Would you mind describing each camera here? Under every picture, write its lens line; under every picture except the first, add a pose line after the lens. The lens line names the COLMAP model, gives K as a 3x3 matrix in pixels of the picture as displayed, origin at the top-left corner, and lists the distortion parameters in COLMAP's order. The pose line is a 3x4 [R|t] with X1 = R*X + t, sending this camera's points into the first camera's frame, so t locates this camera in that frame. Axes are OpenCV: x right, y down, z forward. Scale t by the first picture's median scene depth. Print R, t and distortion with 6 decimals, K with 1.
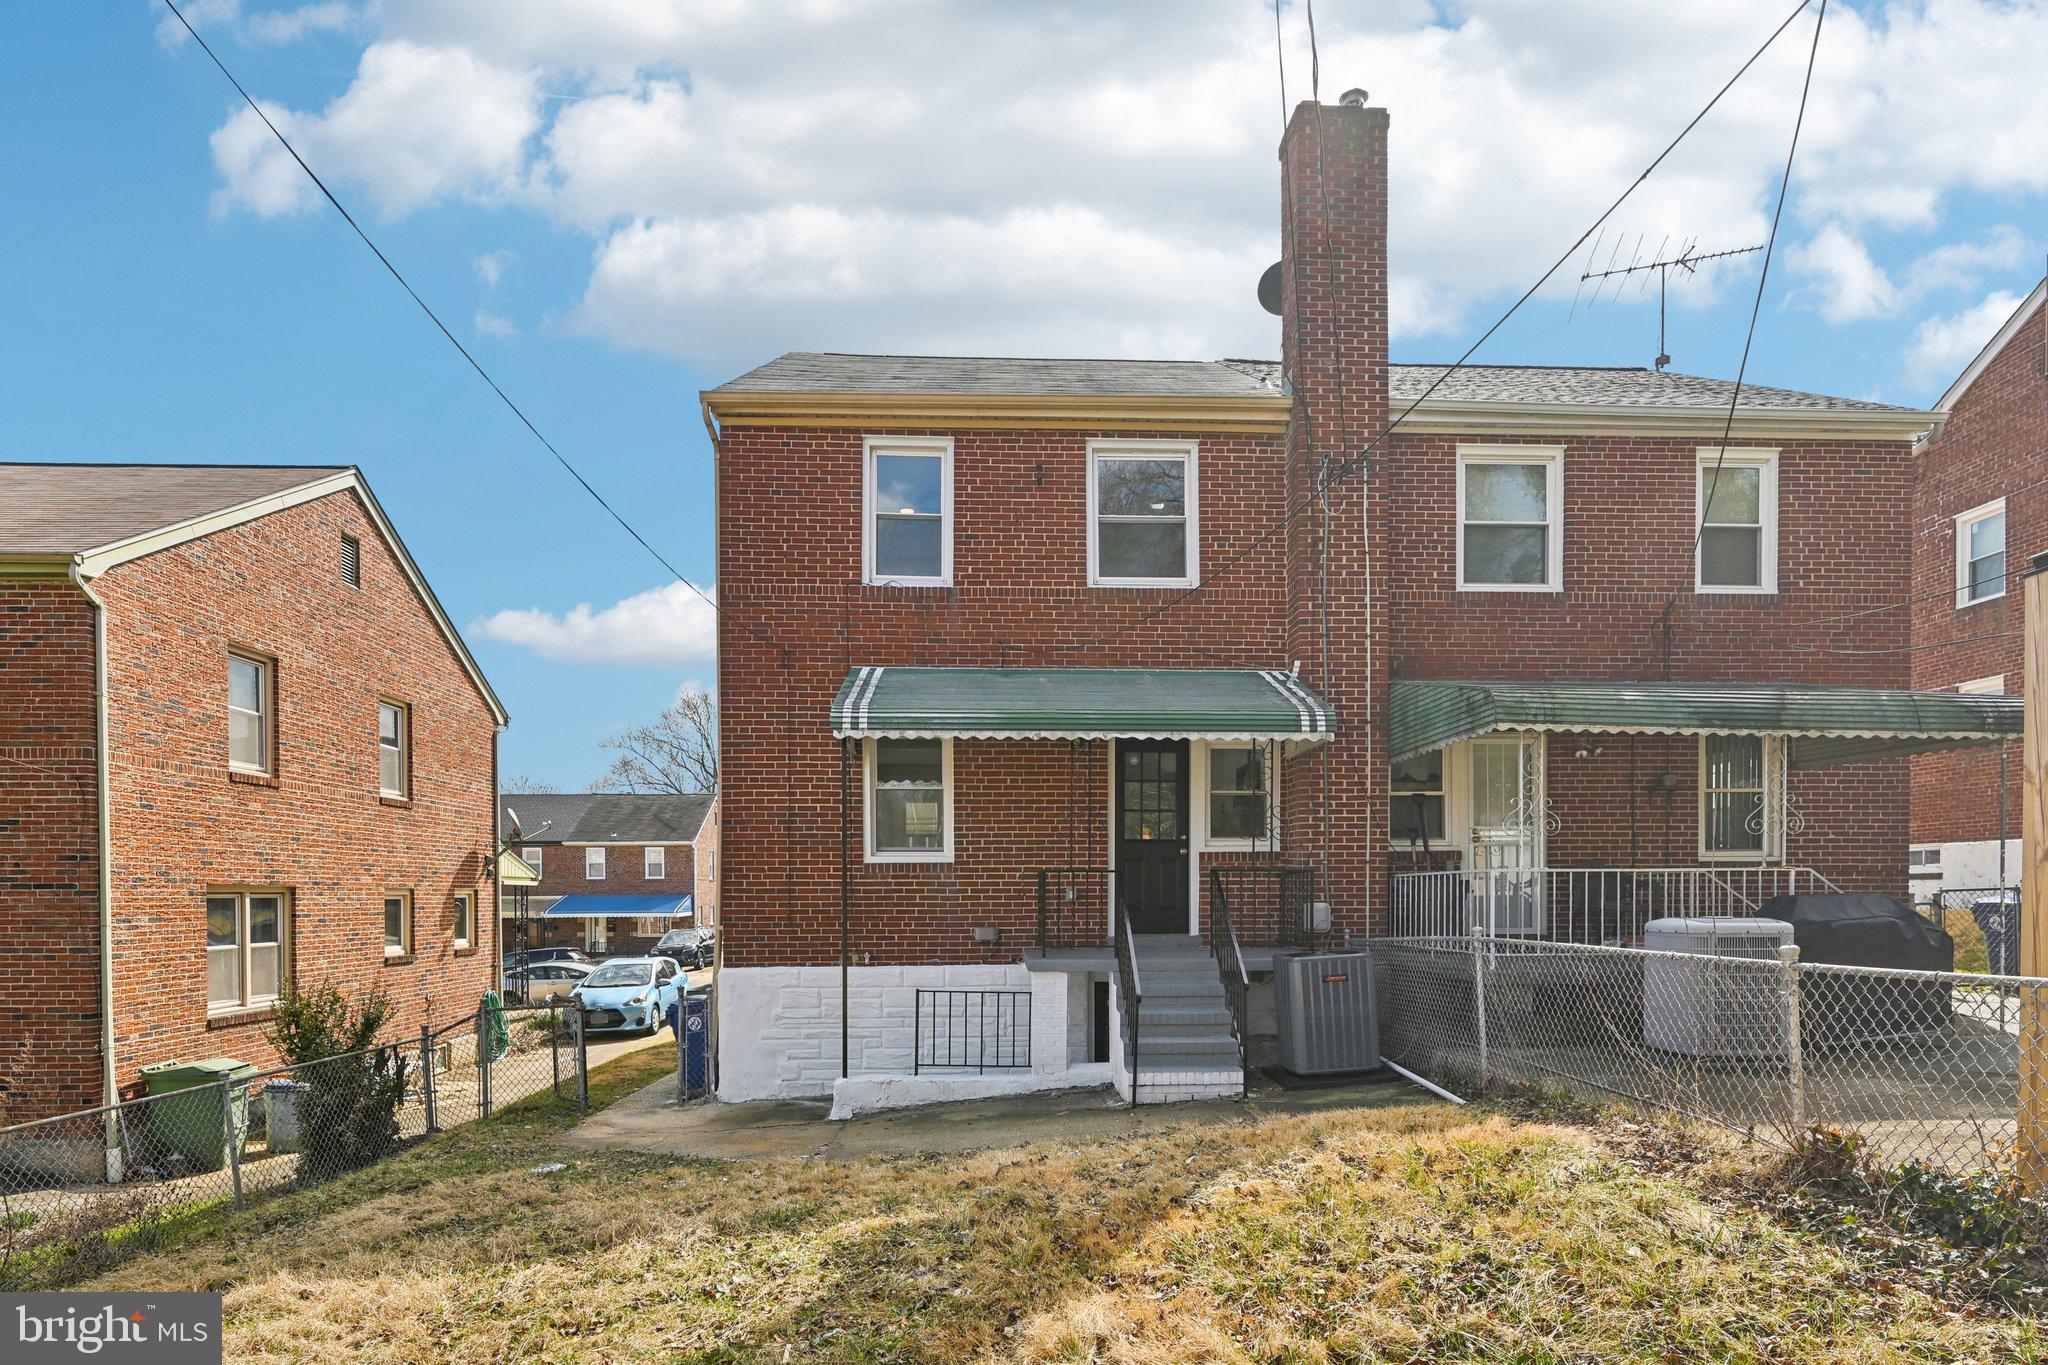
lens RADIAL K [[1110.6, 0, 1021.8], [0, 1110.6, 897.7], [0, 0, 1]] dist [0.000995, -0.001114]
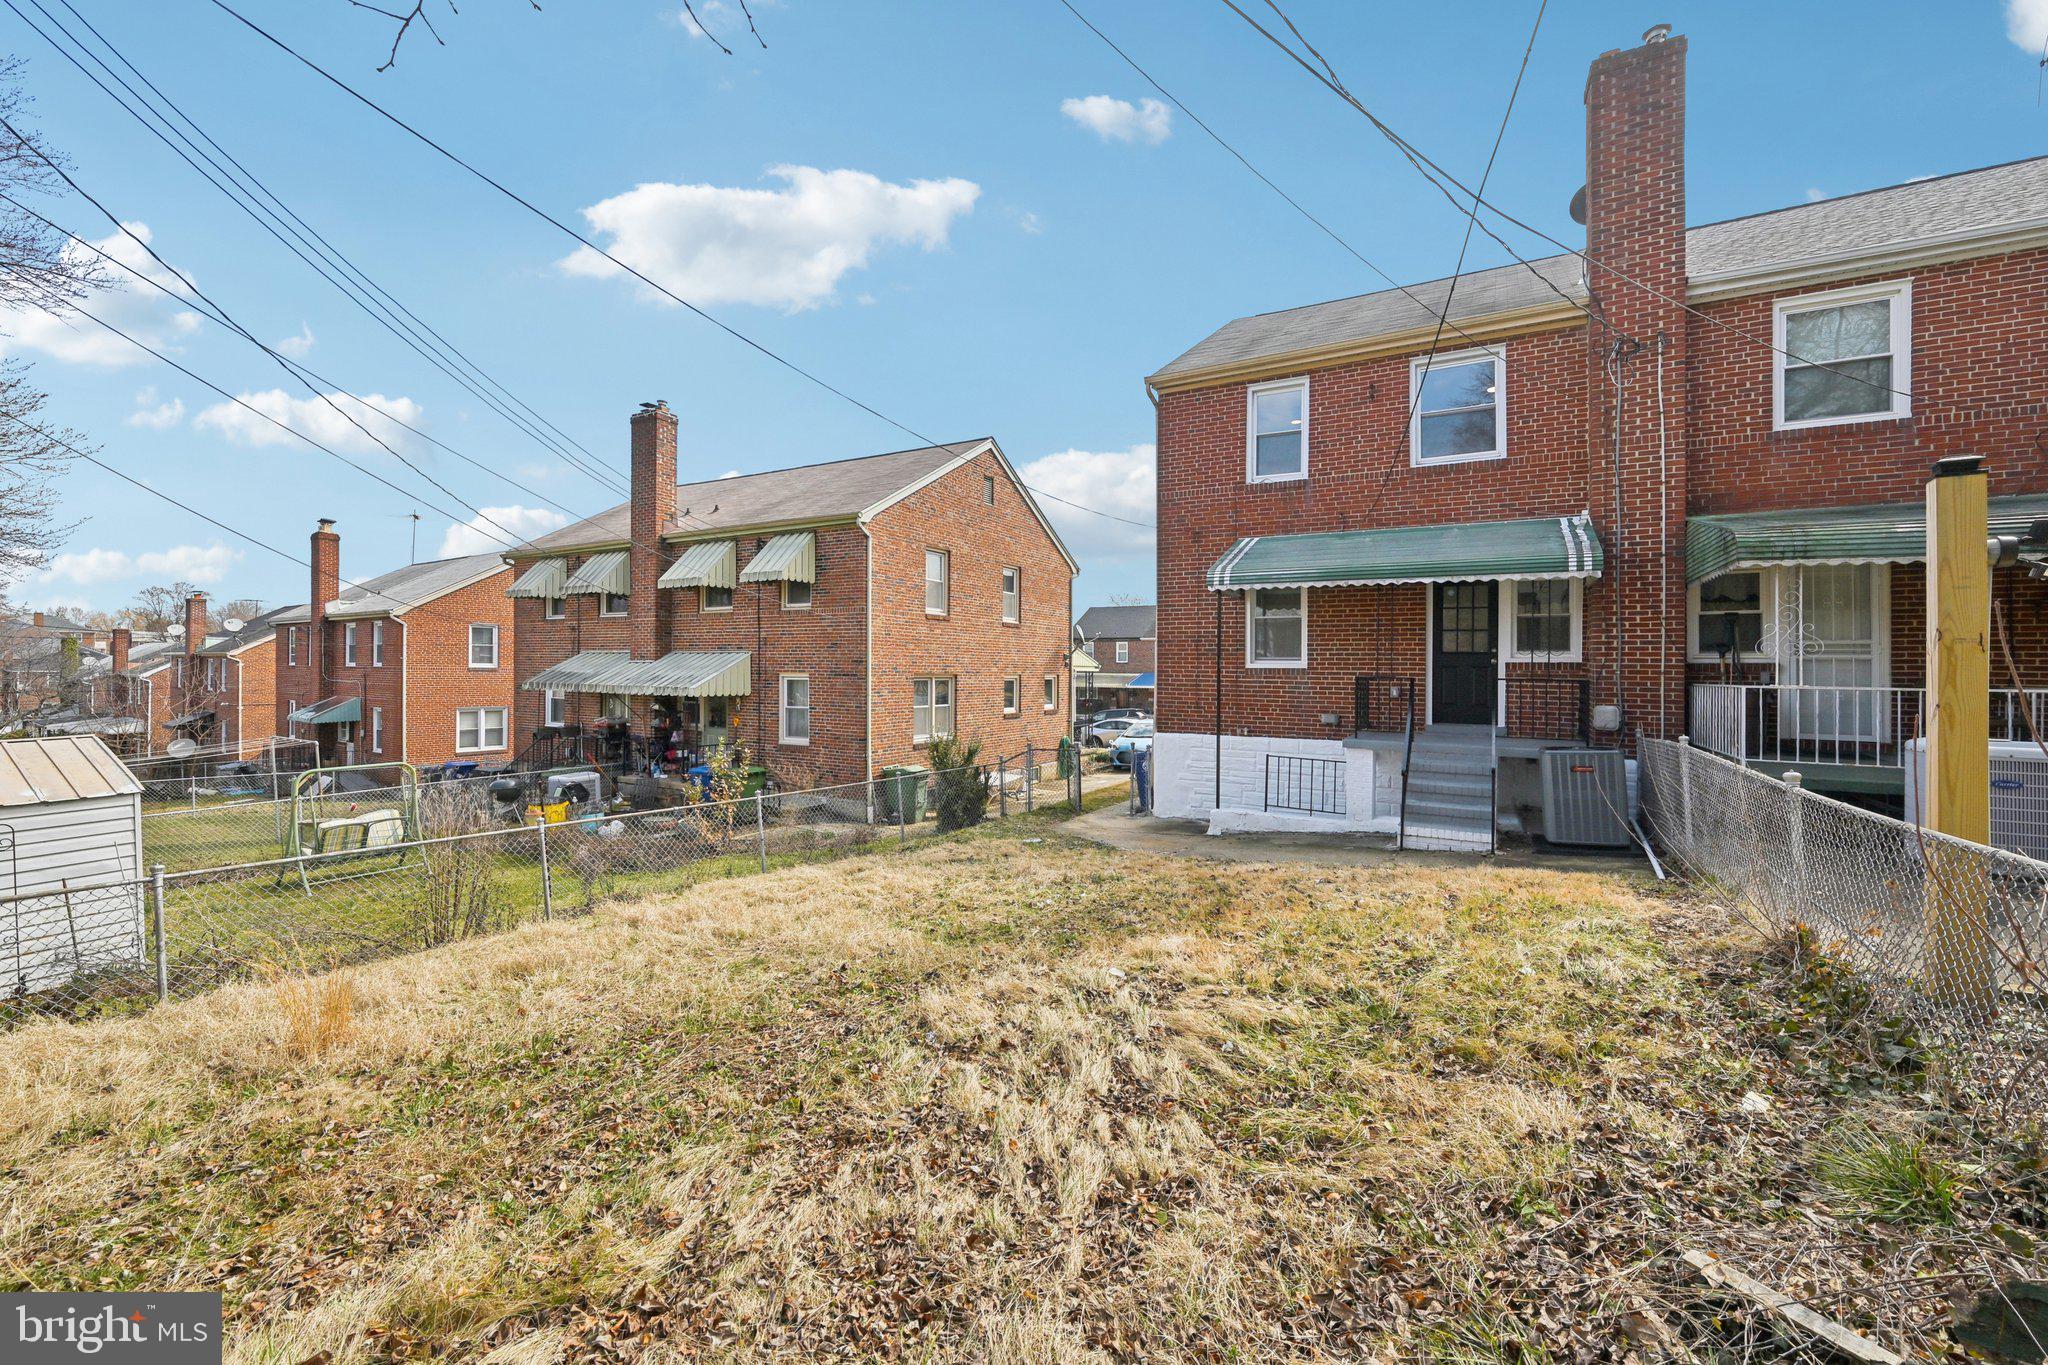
lens RADIAL K [[813.0, 0, 1023.2], [0, 813.0, 661.2], [0, 0, 1]] dist [0.000035, 0.000377]
pose [[0.846949, 0.006928, -0.531629, 0.188941], [-0.014166, 0.999854, -0.009539, -0.025495], [0.531486, 0.015610, 0.846923, -0.095332]]
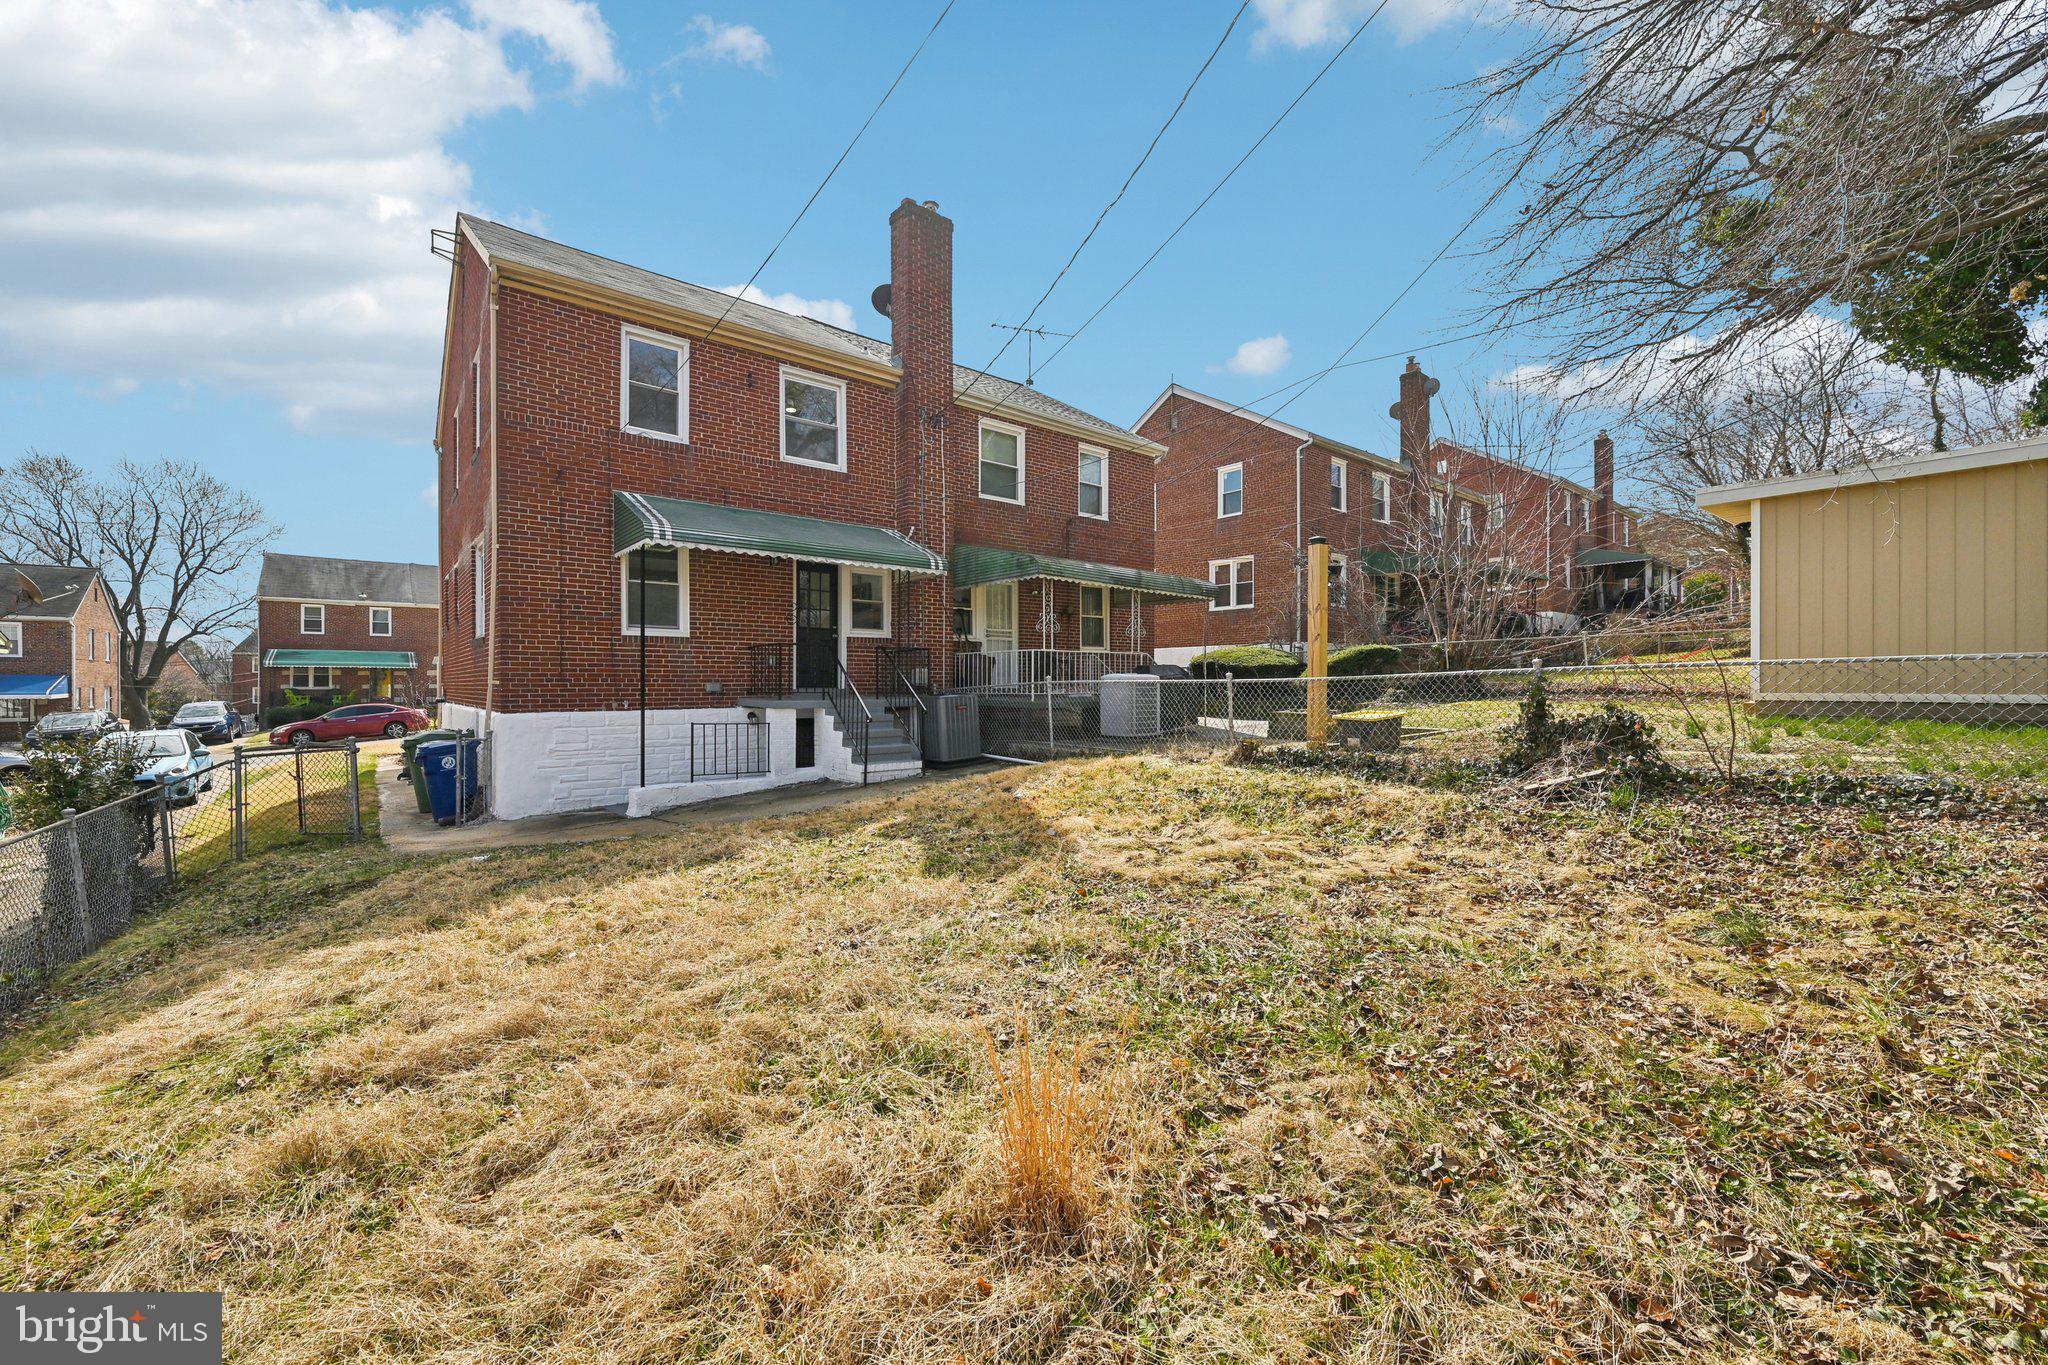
lens RADIAL K [[808.4, 0, 1026.1], [0, 808.4, 682.0], [0, 0, 1]] dist [-0.001058, 0.000314]
pose [[0.796979, 0.004825, 0.603987, -0.342885], [-0.001335, 0.999980, -0.006227, 0.031697], [-0.604005, 0.004156, 0.796970, -0.090818]]
